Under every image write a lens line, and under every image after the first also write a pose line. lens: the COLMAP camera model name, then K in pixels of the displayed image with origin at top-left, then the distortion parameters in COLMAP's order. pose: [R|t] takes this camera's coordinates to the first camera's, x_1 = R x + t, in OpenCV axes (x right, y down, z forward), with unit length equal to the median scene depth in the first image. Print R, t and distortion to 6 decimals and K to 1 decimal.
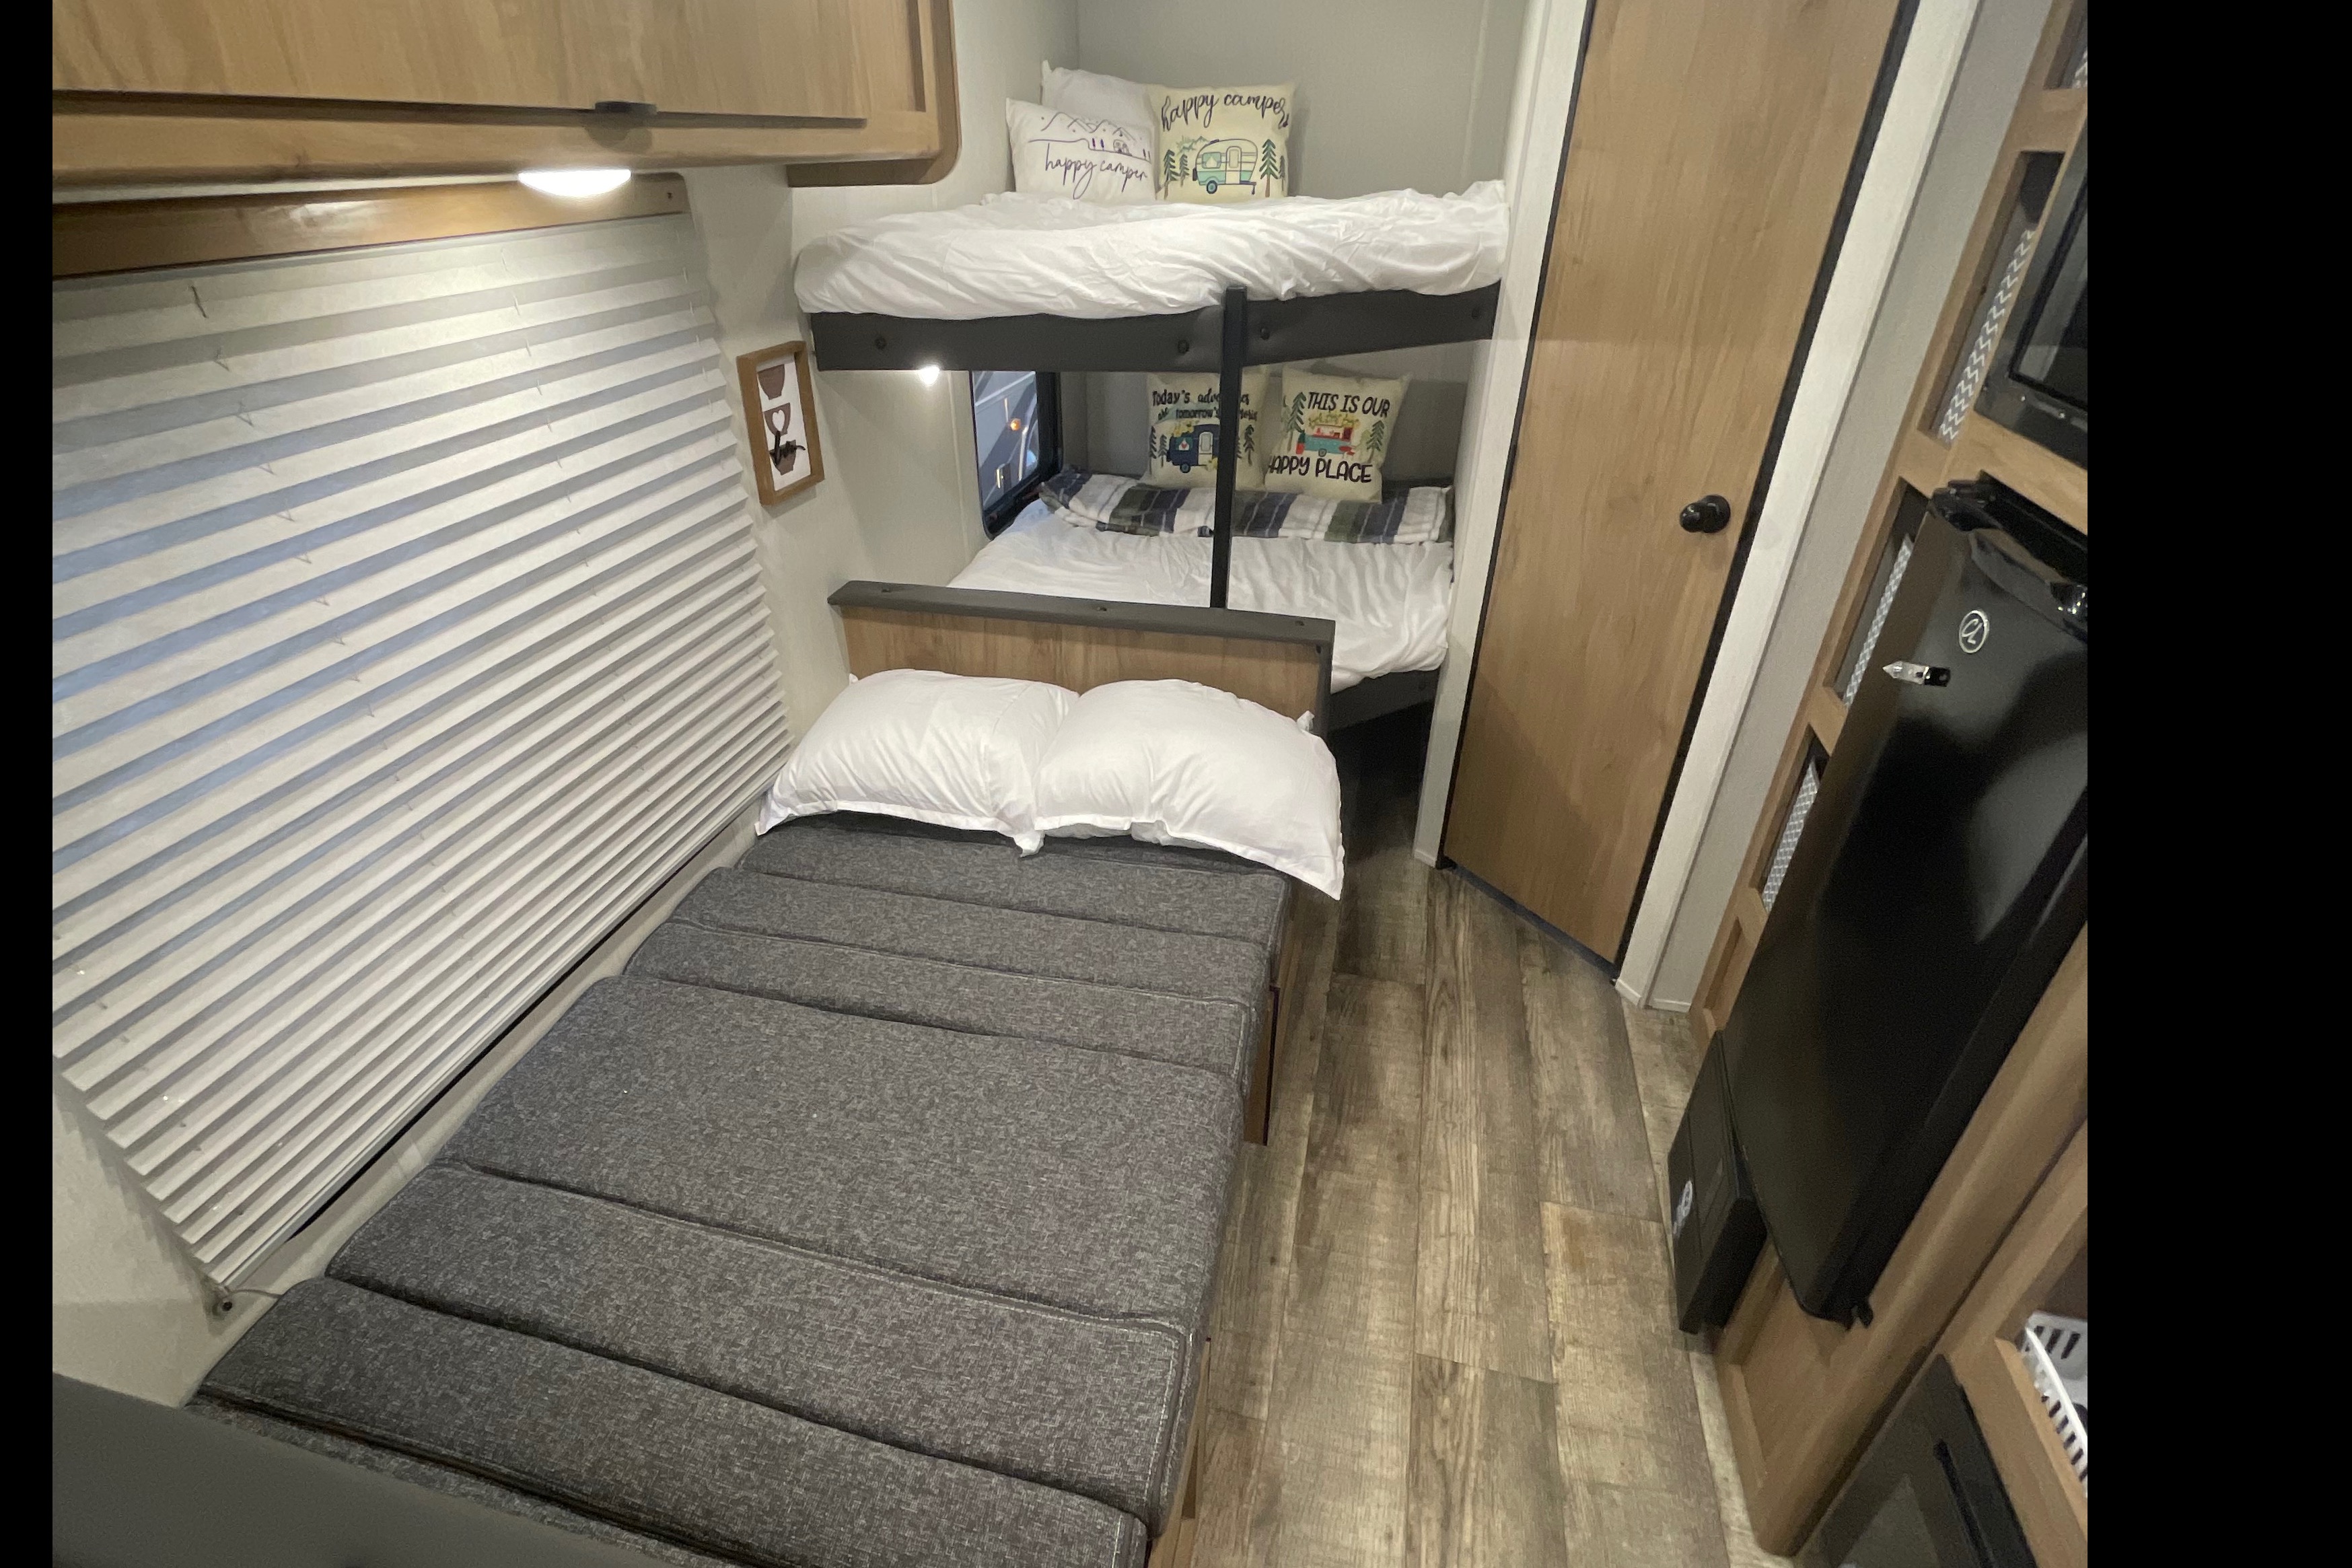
lens RADIAL K [[1105.2, 0, 1081.6], [0, 1105.2, 856.3], [0, 0, 1]] dist [-0.007869, -0.001254]
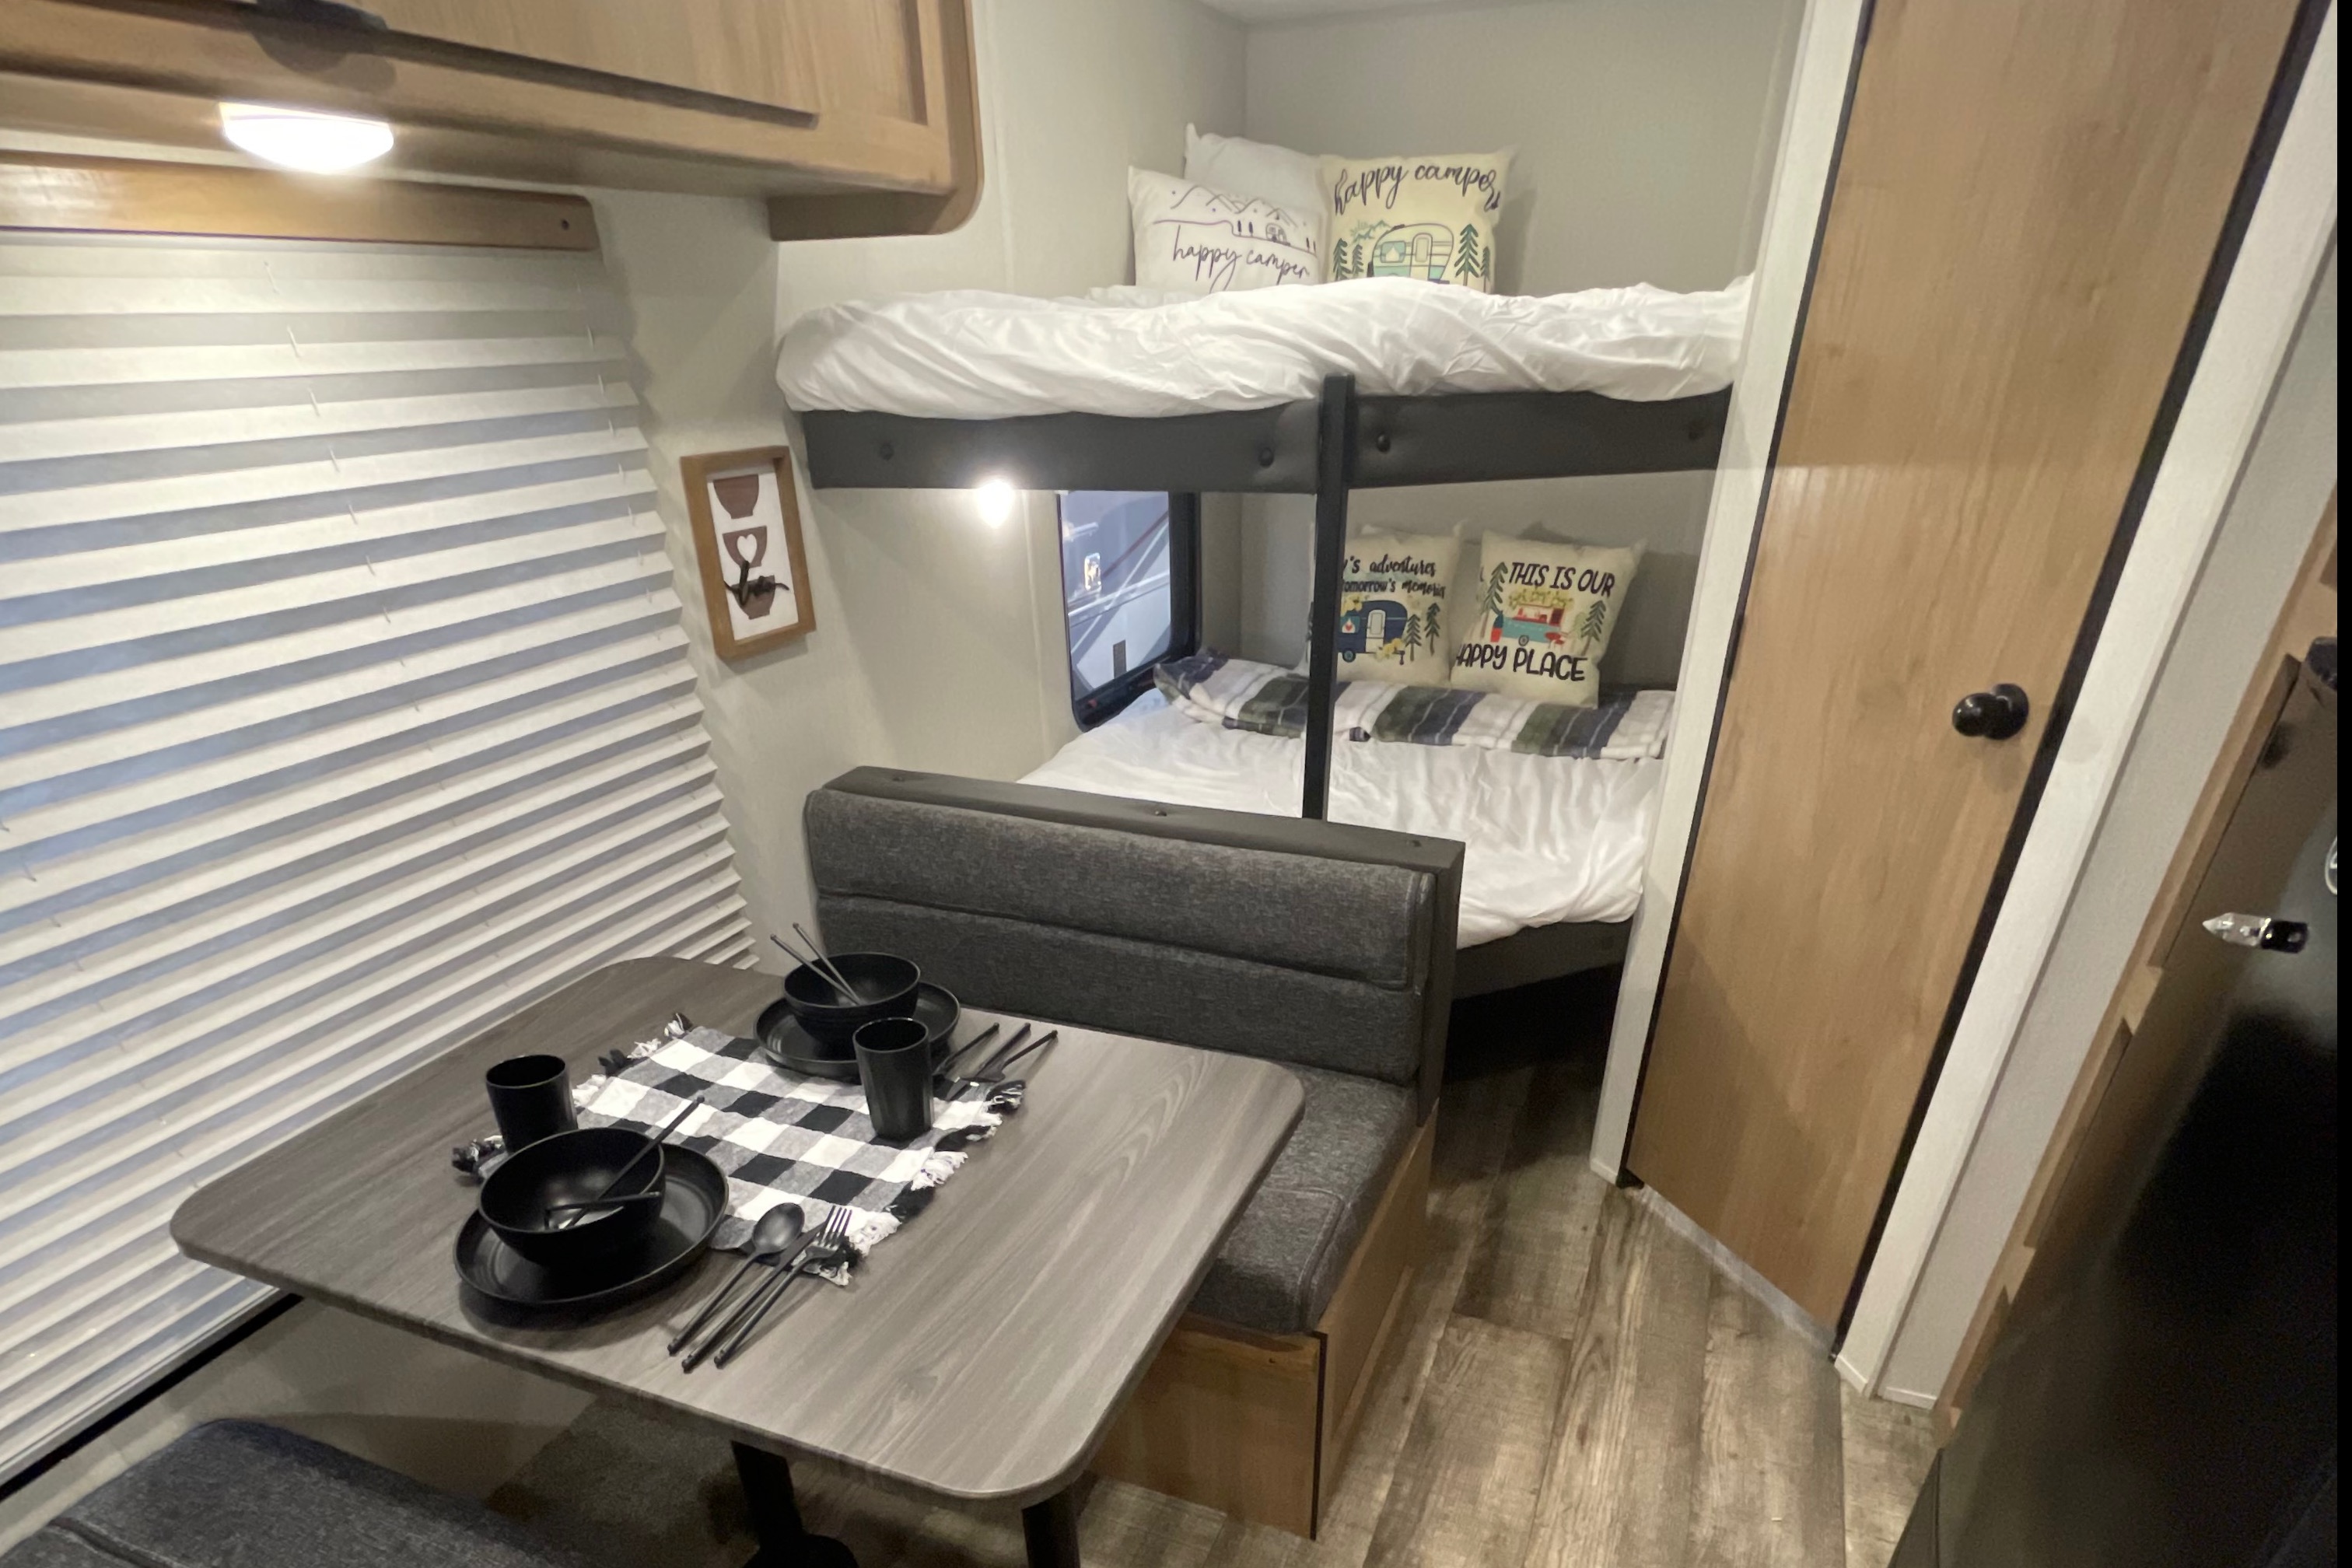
lens RADIAL K [[1282.4, 0, 1172.5], [0, 1282.4, 1144.9], [0, 0, 1]] dist [-0.006100, 0.001832]
pose [[0.993364, 0.069645, -0.091534, 0.096479], [-0.069007, 0.997565, 0.010114, -0.004750], [0.092015, -0.003730, 0.995751, 0.095210]]
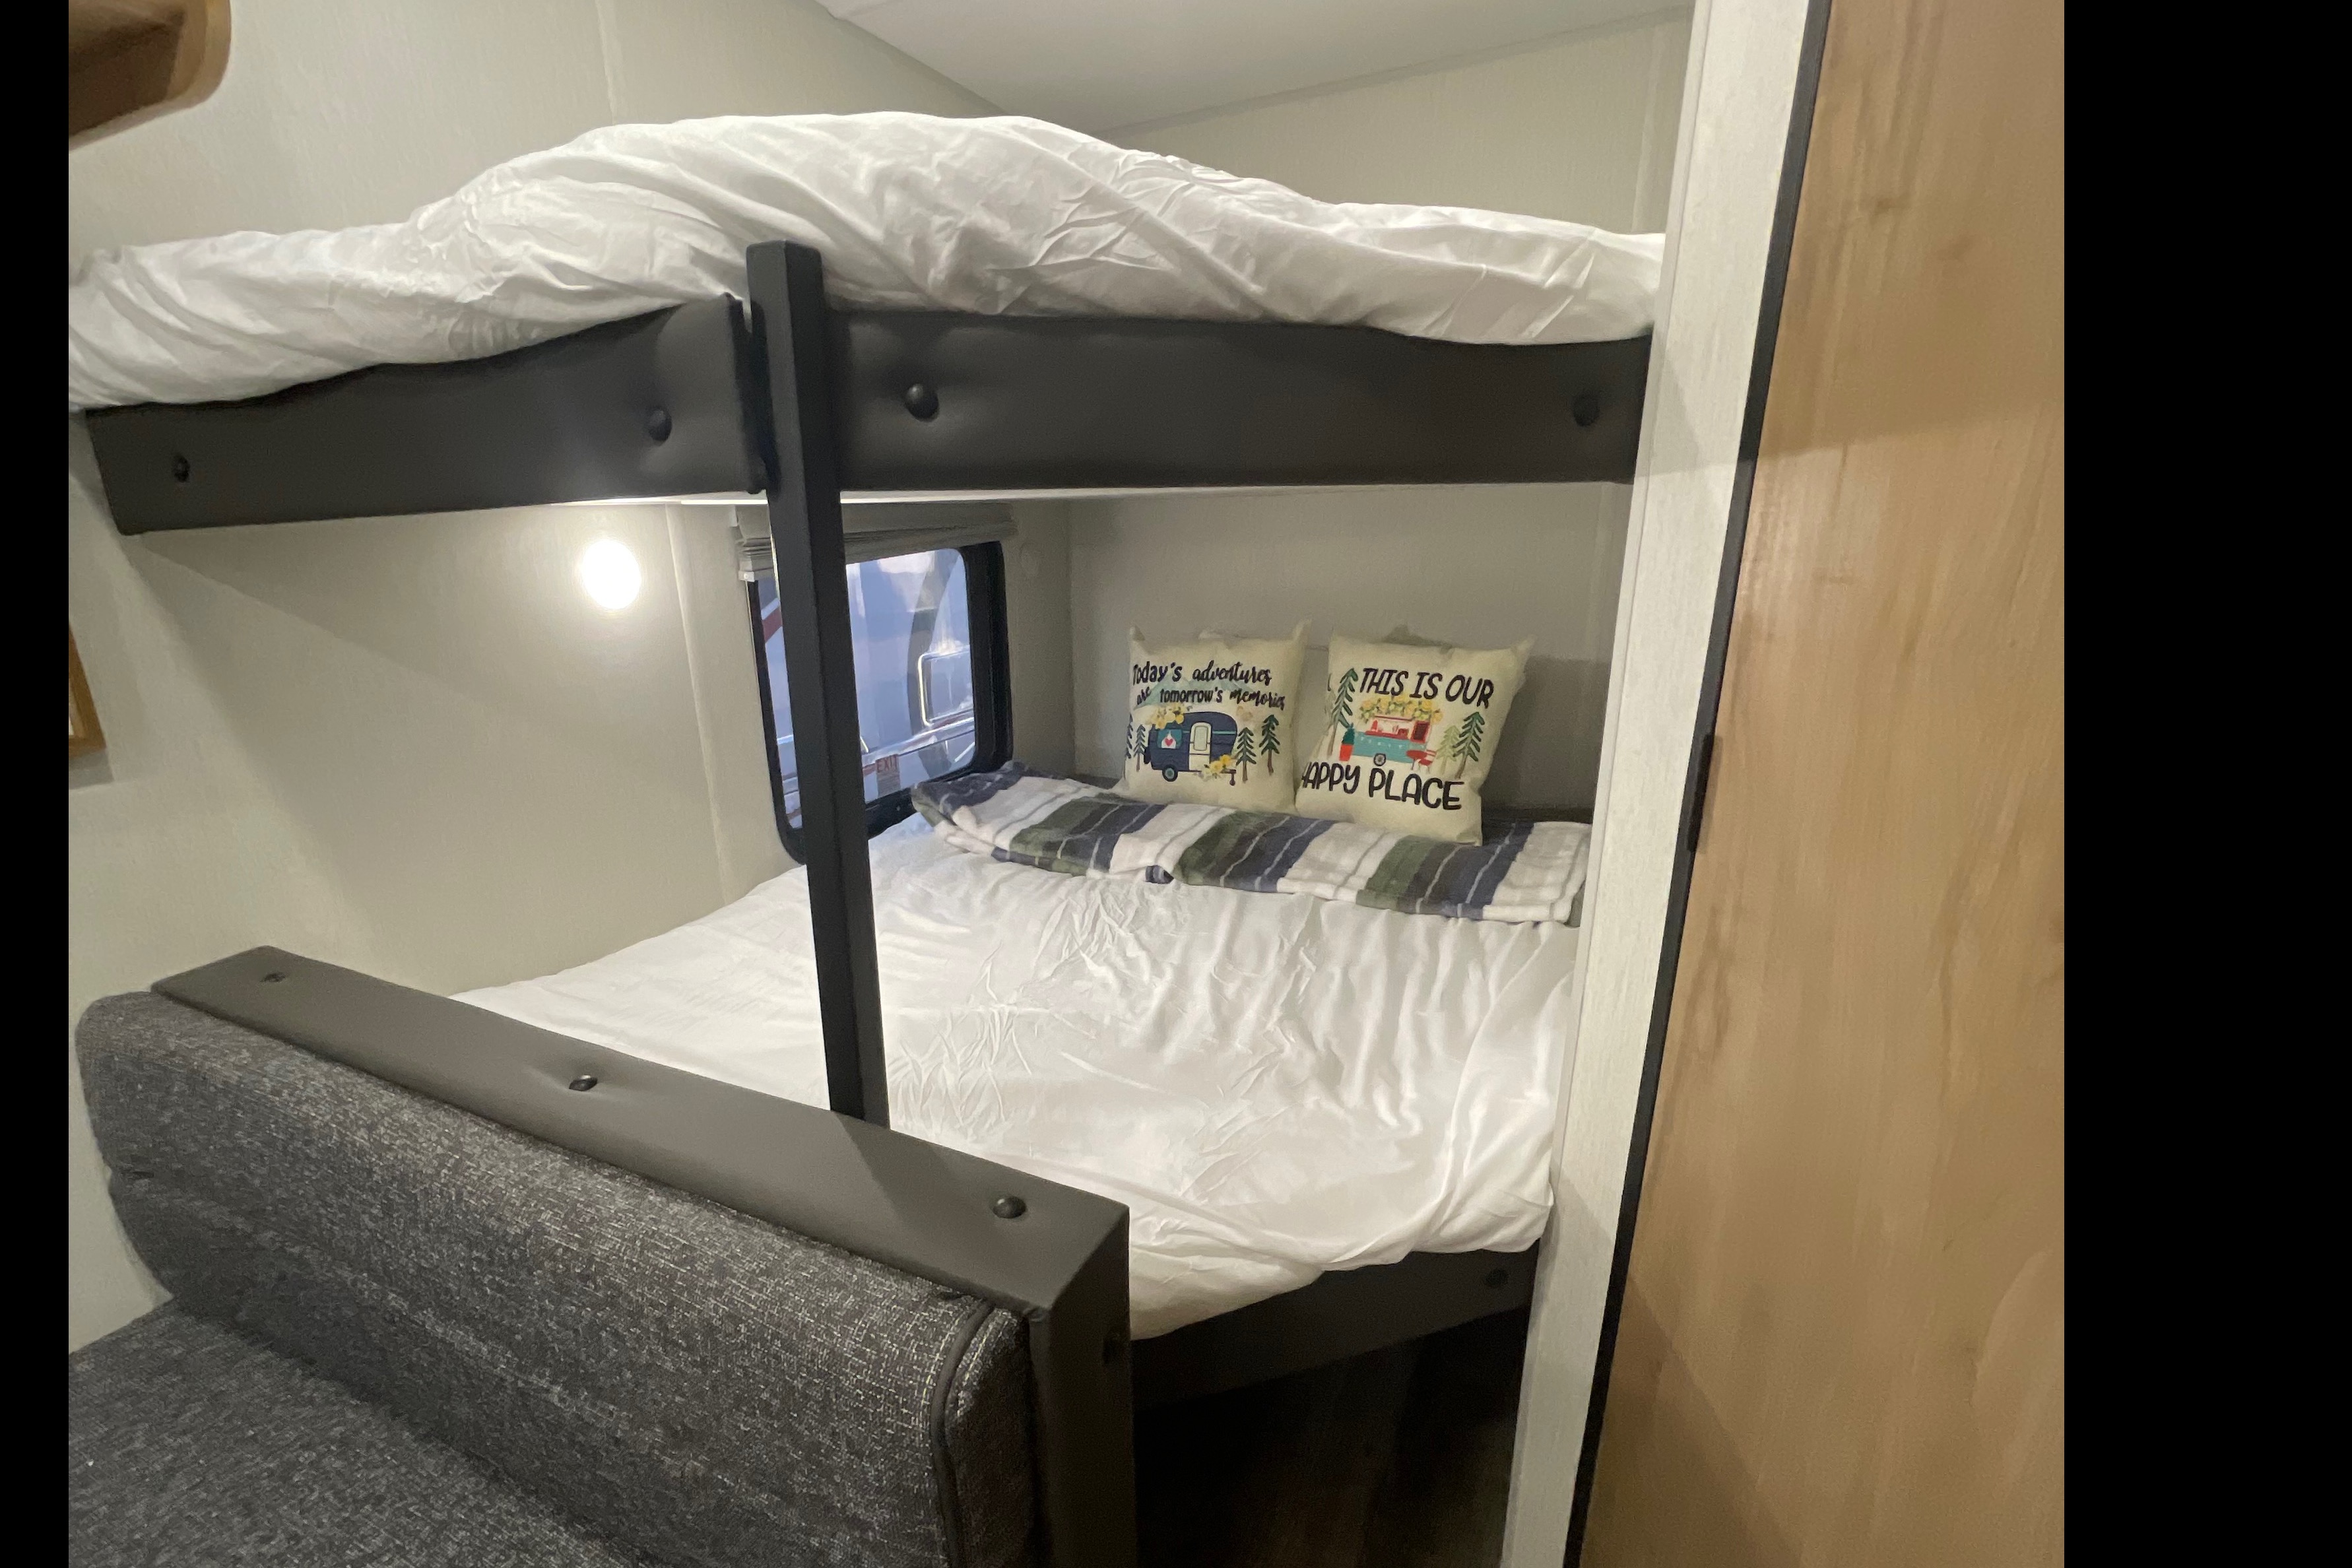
lens RADIAL K [[1084.9, 0, 1061.4], [0, 1084.9, 868.3], [0, 0, 1]] dist [0.001837, -0.000214]
pose [[0.978230, 0.061821, -0.198103, 0.202857], [-0.109536, 0.964606, -0.239870, -0.173558], [0.176262, 0.256347, 0.950378, 0.497512]]
